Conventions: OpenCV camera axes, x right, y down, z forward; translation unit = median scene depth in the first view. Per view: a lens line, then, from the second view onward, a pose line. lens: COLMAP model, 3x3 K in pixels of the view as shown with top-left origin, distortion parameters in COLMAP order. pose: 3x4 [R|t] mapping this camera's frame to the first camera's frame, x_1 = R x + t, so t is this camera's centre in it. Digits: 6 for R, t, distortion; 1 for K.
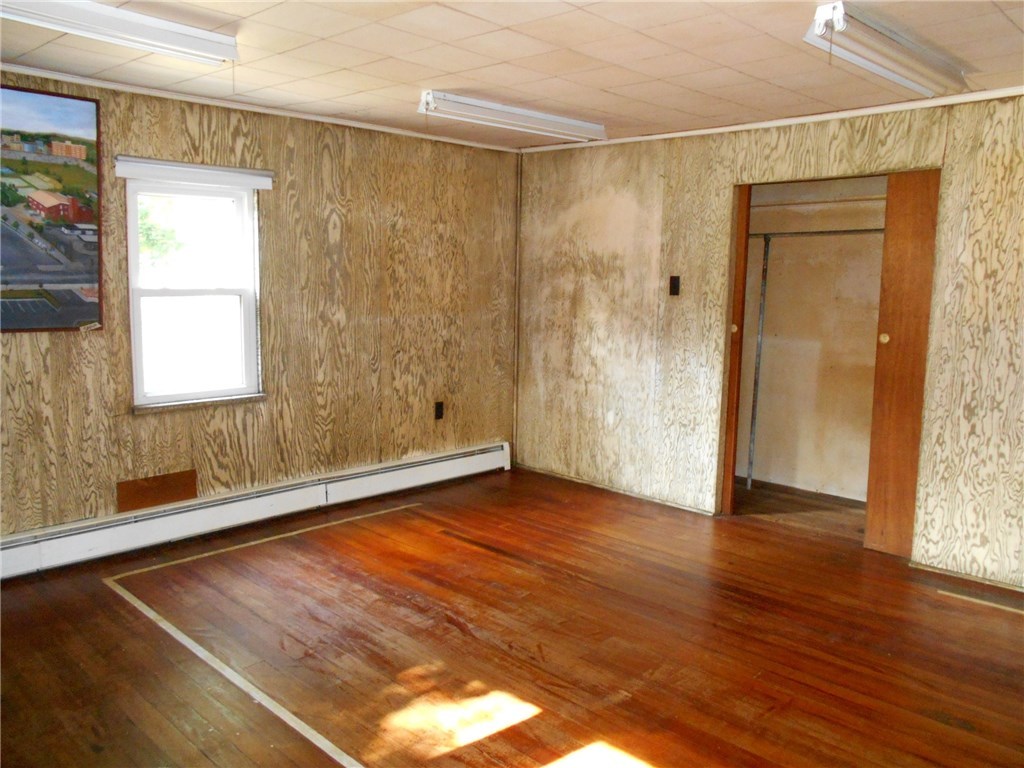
lens RADIAL K [[823.3, 0, 511.4], [0, 823.3, 385.1], [0, 0, 1]] dist [-0.016577, 0.034223]
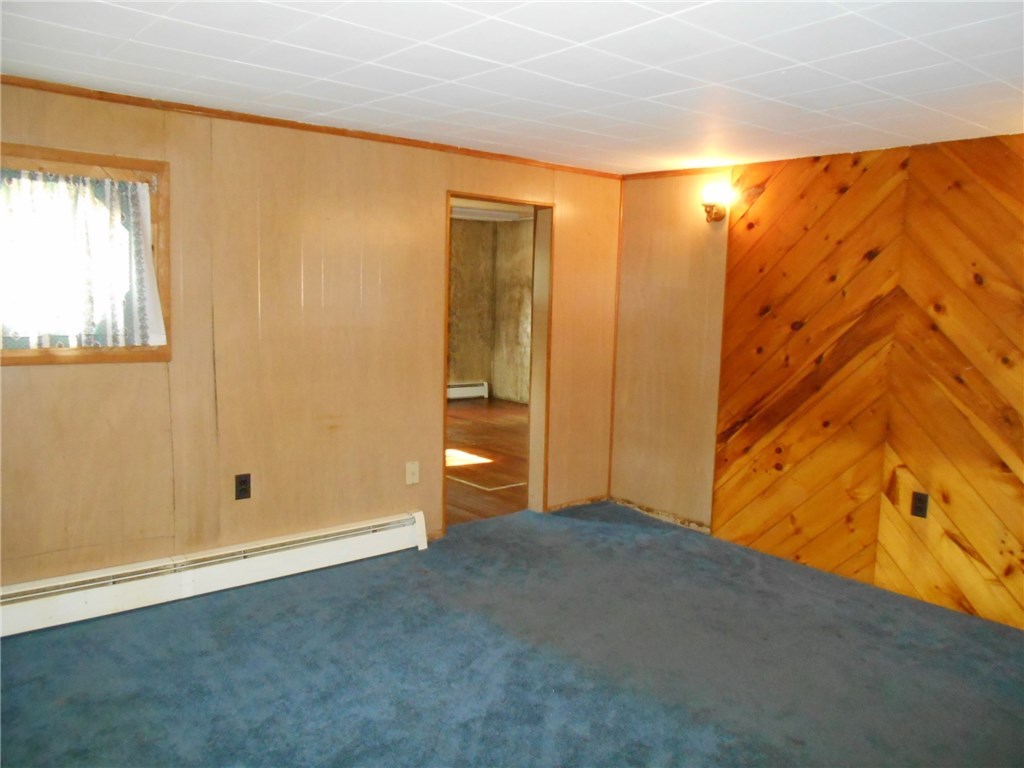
lens RADIAL K [[823.3, 0, 511.9], [0, 823.3, 383.5], [0, 0, 1]] dist [-0.016577, 0.034223]
pose [[0.987695, 0.022701, -0.154734, 0.336430], [-0.027337, 0.999237, -0.027902, 0.124912], [0.153983, 0.031788, 0.987562, -0.779992]]
